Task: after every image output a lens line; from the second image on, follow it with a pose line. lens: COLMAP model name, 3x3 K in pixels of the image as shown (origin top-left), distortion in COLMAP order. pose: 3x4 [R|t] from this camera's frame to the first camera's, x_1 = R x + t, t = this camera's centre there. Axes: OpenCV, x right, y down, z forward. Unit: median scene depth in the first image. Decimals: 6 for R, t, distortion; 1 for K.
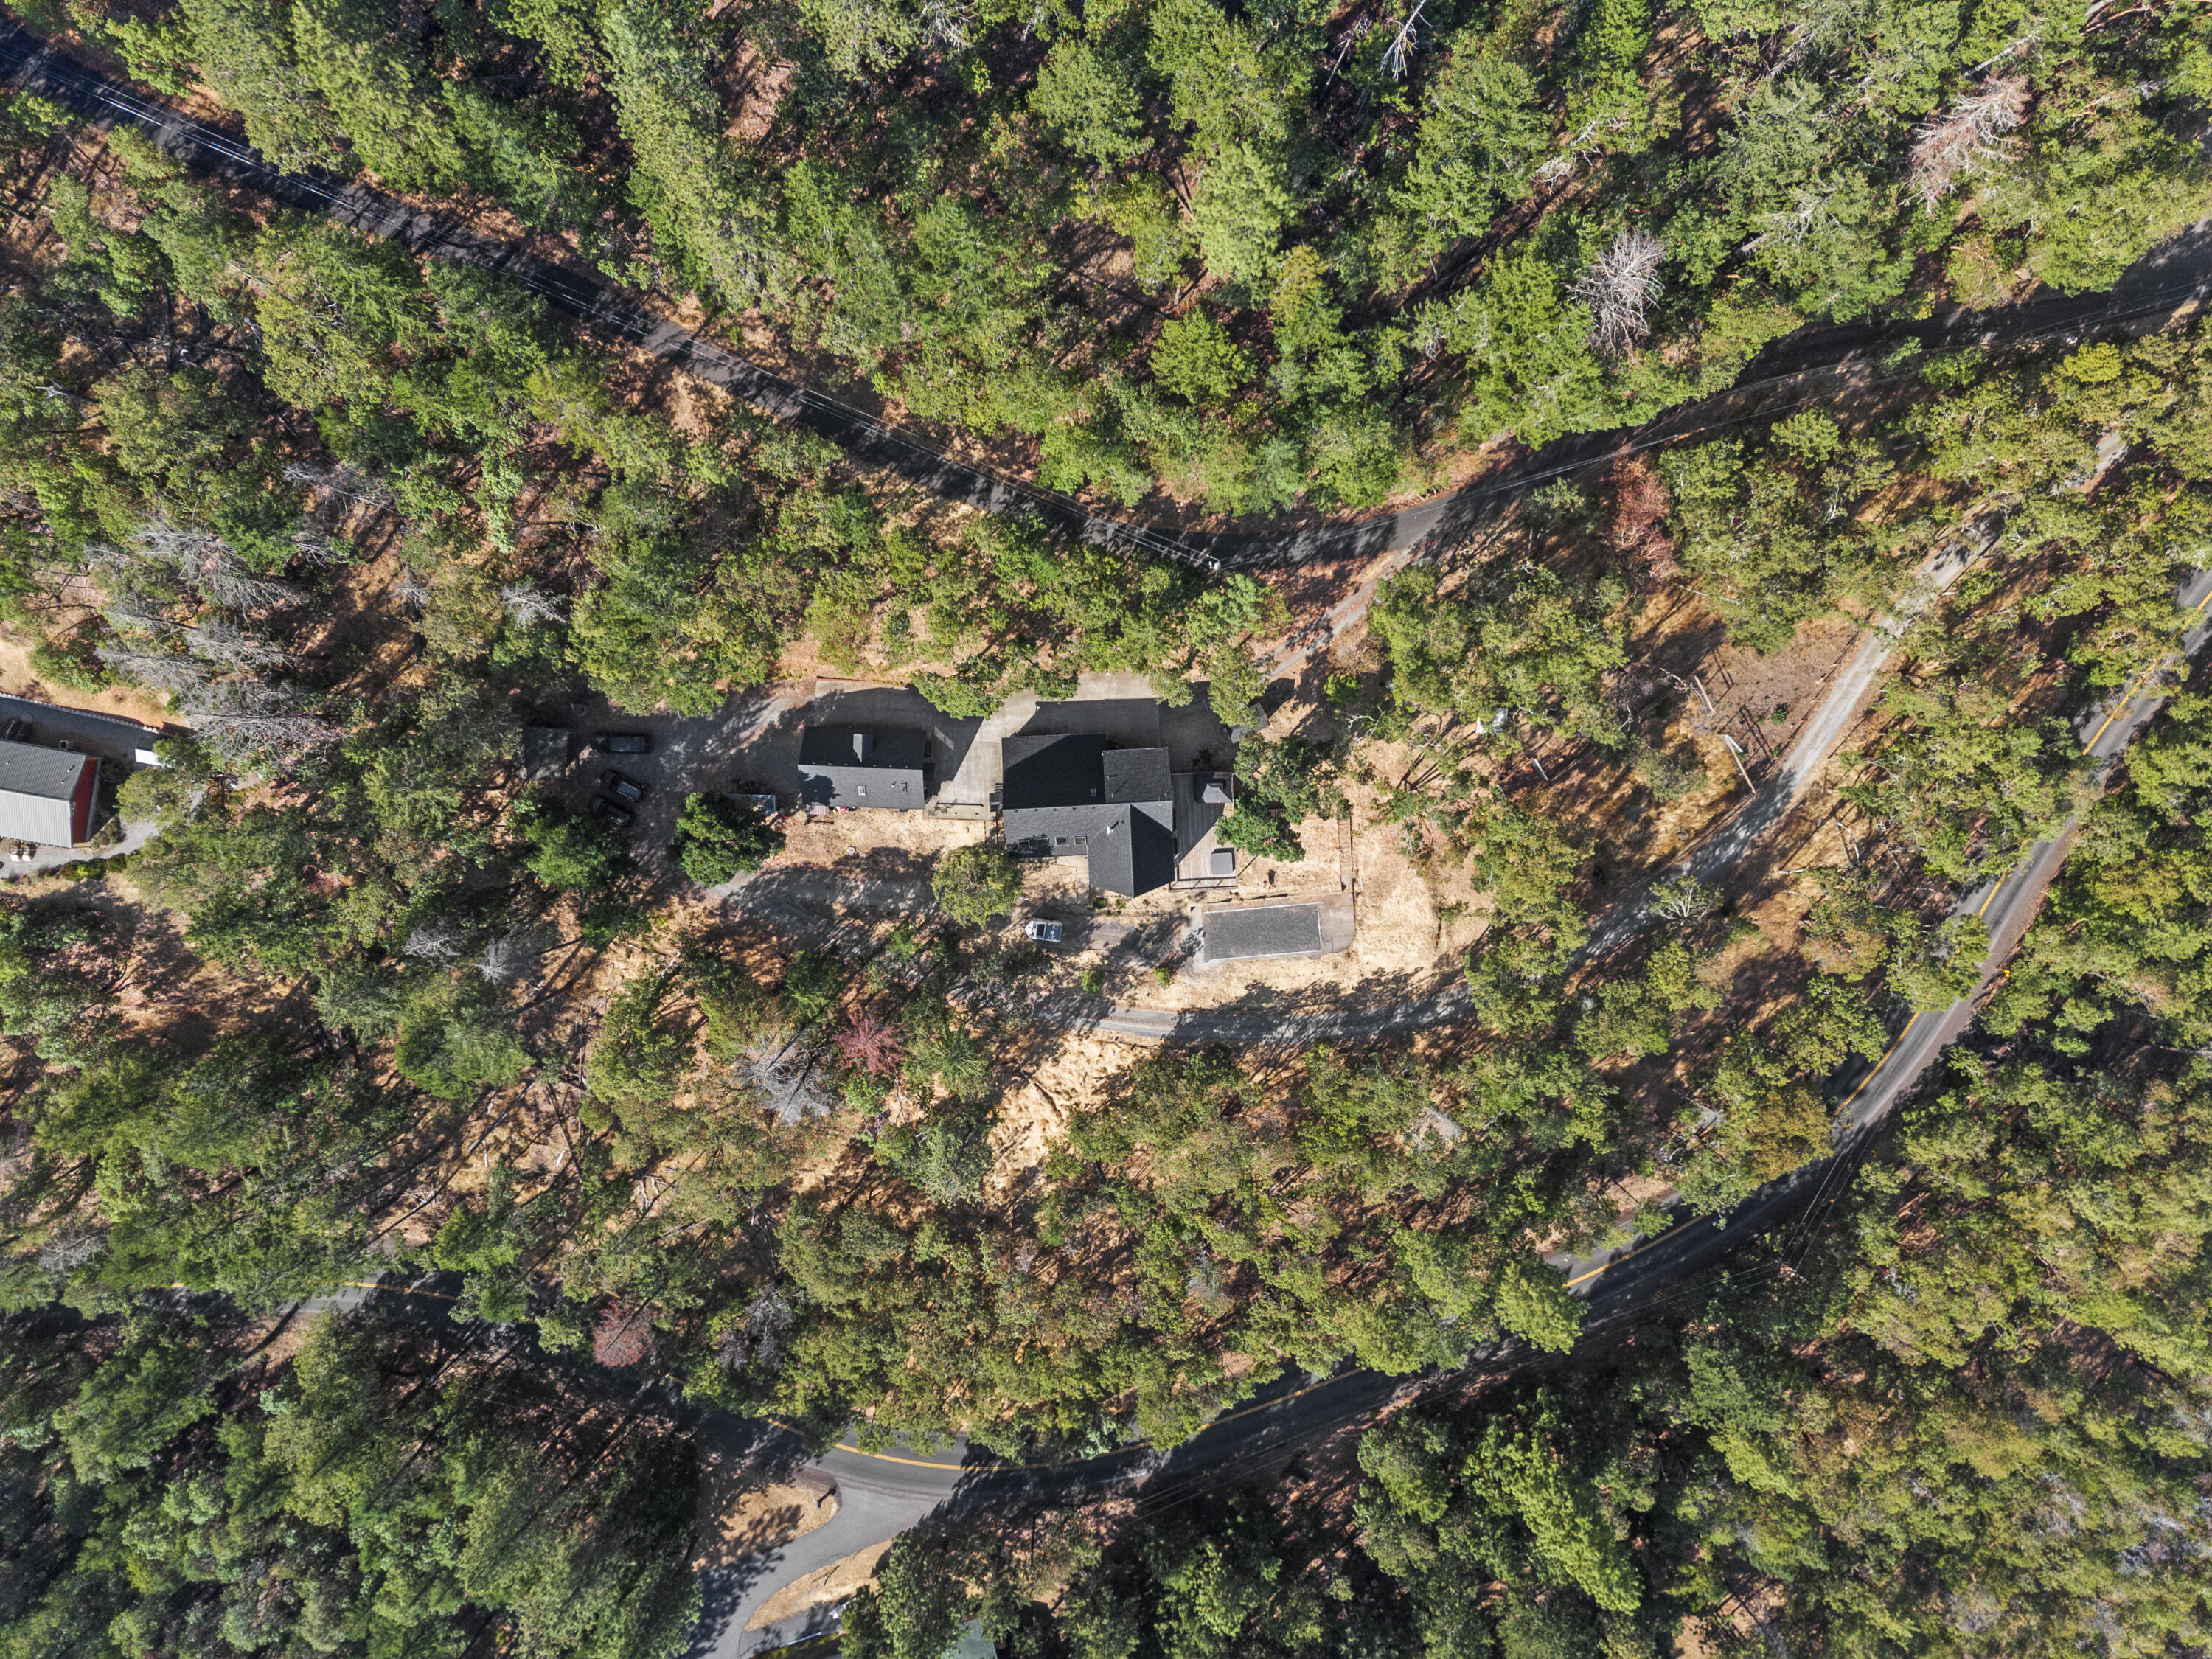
lens RADIAL K [[1642.4, 0, 1106.0], [0, 1642.4, 829.5], [0, 0, 1]] dist [0.000975, -0.000297]
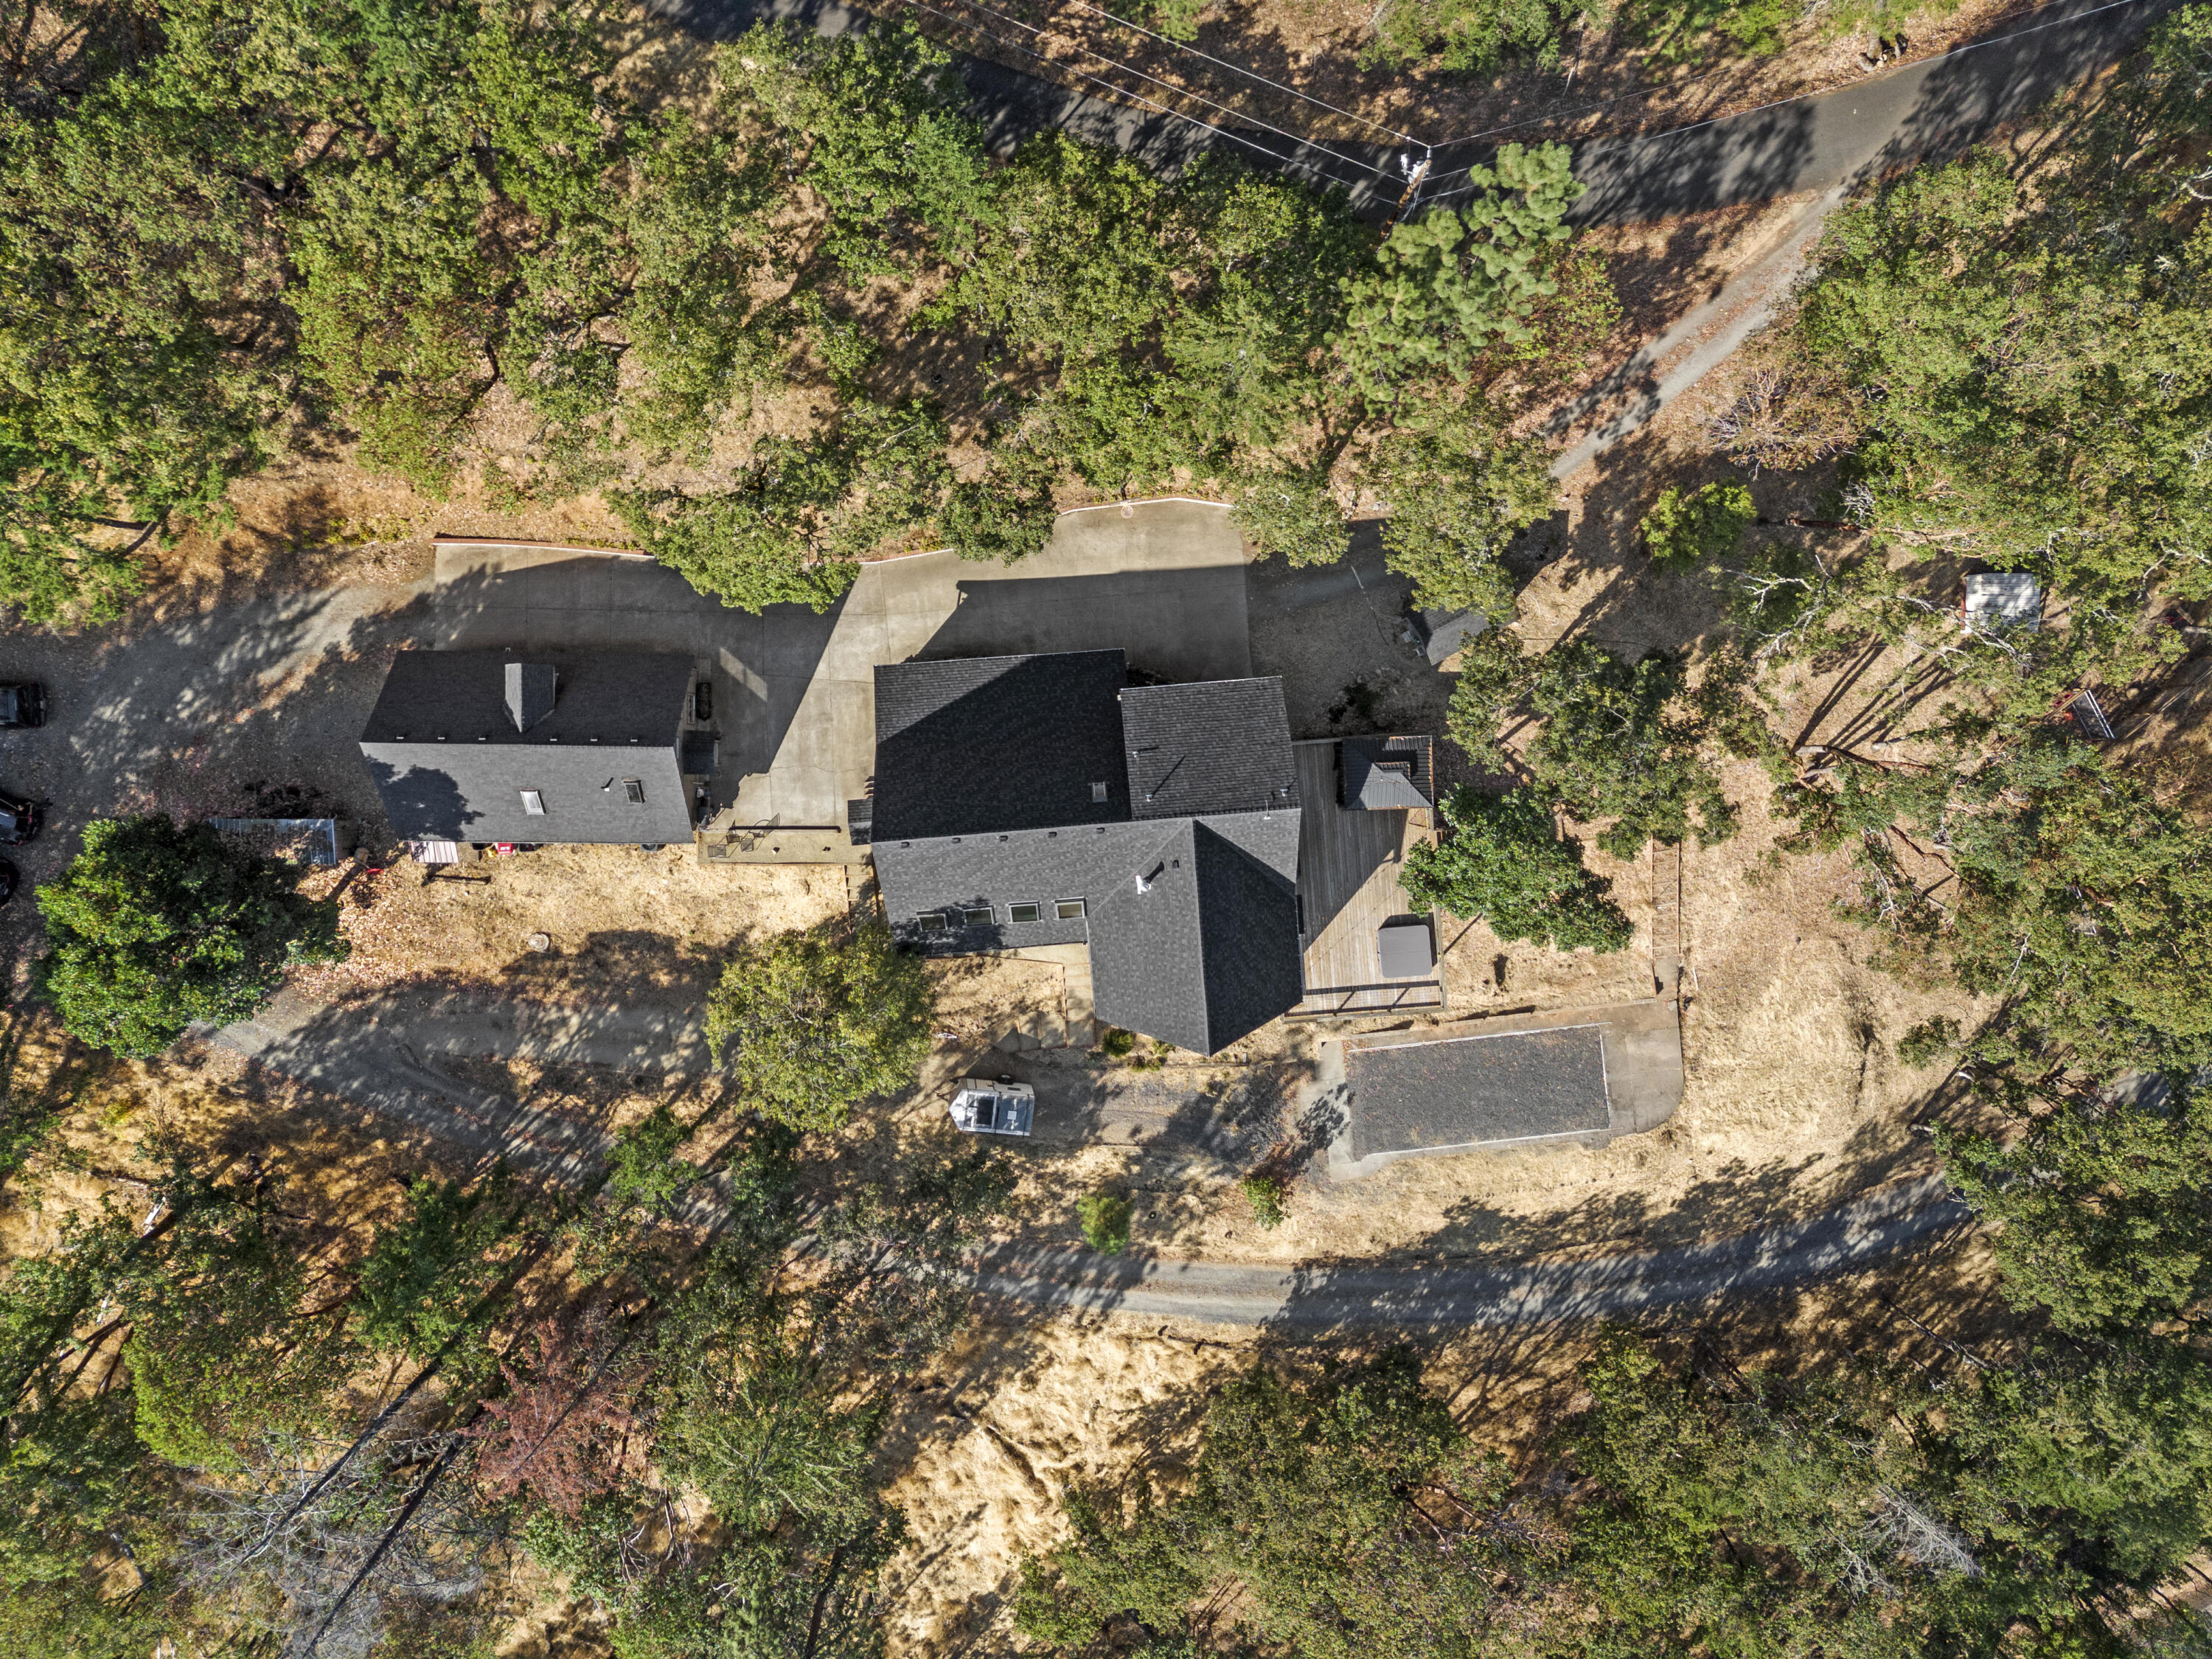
lens RADIAL K [[1642.4, 0, 1106.0], [0, 1642.4, 829.5], [0, 0, 1]] dist [0.000975, -0.000297]
pose [[0.999634, -0.026599, 0.004883, -0.007838], [0.026593, 0.999645, 0.001329, -0.012982], [-0.004916, -0.001199, 0.999987, 0.561154]]
